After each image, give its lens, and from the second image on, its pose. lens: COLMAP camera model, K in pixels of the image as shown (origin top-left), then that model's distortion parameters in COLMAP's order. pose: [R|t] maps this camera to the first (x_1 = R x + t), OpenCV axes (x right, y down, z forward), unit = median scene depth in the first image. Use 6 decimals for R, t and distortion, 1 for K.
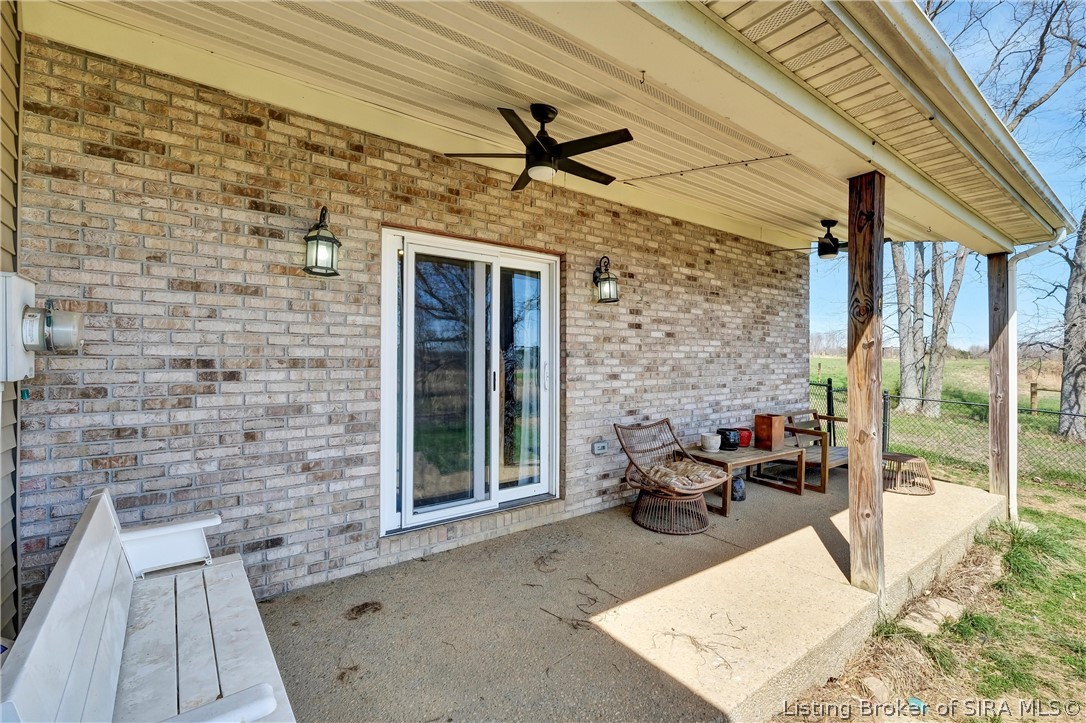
lens RADIAL K [[478.6, 0, 547.8], [0, 478.6, 359.9], [0, 0, 1]] dist [-0.001346, 0.001021]
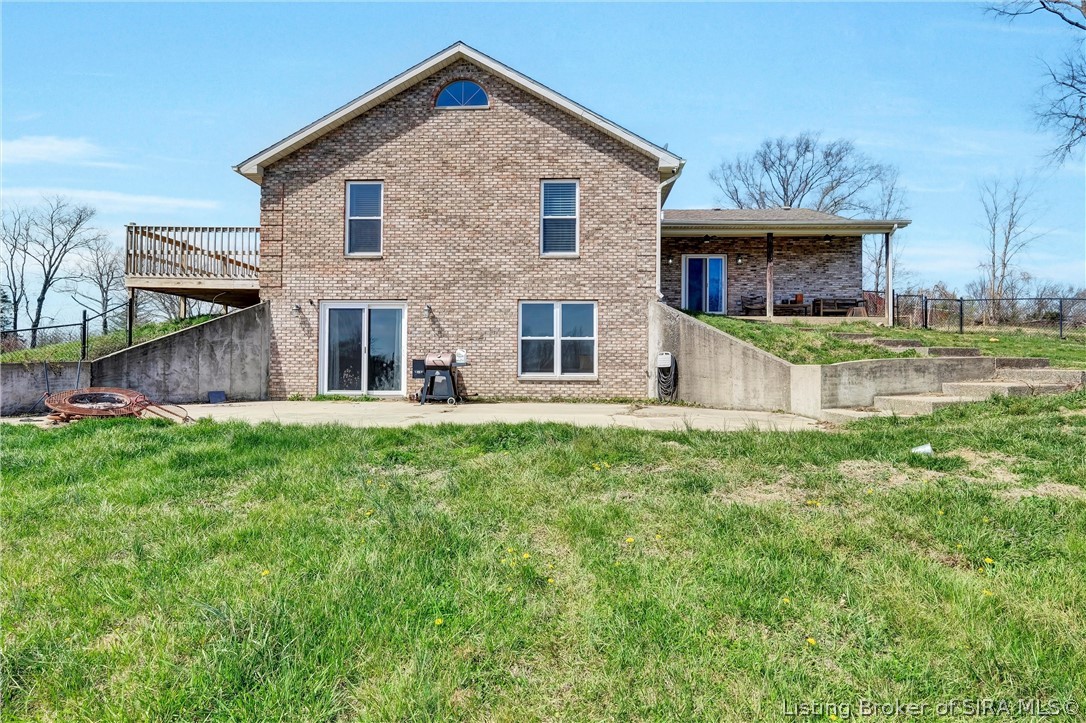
lens RADIAL K [[478.6, 0, 542.6], [0, 478.6, 359.5], [0, 0, 1]] dist [-0.001346, 0.001021]
pose [[0.789470, -0.003798, -0.613777, 0.639334], [-0.000677, 0.999975, -0.007059, 0.349179], [0.613788, 0.005988, 0.789448, -1.559683]]
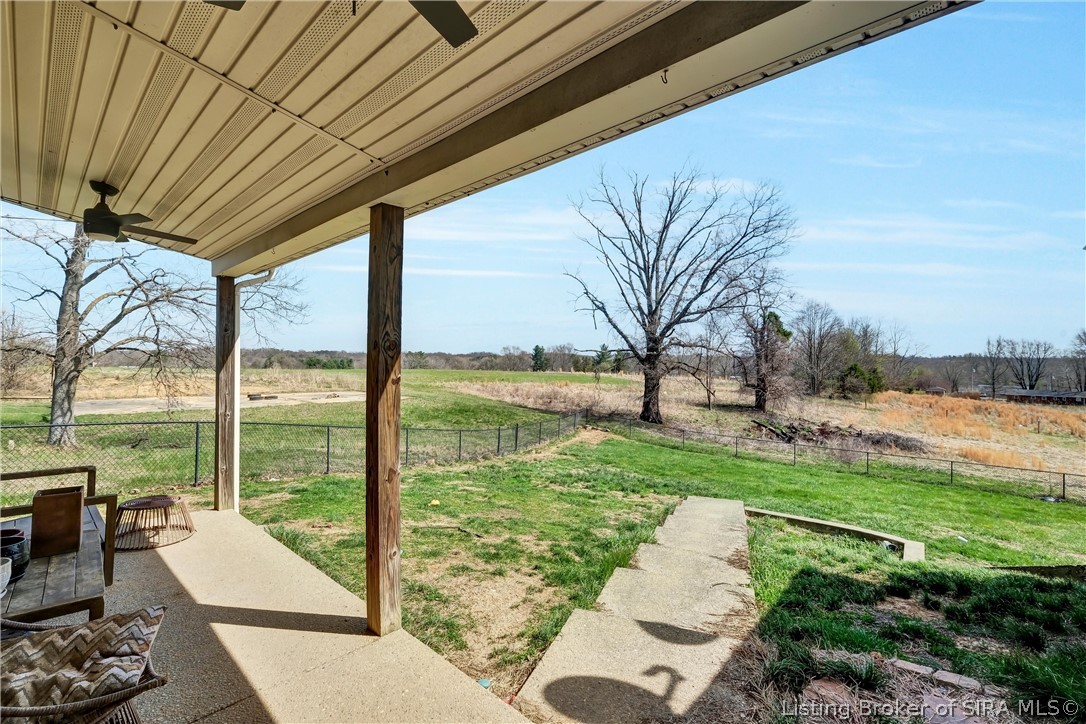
lens RADIAL K [[478.6, 0, 550.6], [0, 478.6, 358.6], [0, 0, 1]] dist [-0.001346, 0.001021]
pose [[-0.188170, 0.004970, 0.982124, -0.356918], [-0.003906, 0.999975, -0.005809, -0.071142], [-0.982129, -0.004930, -0.188146, 0.861327]]
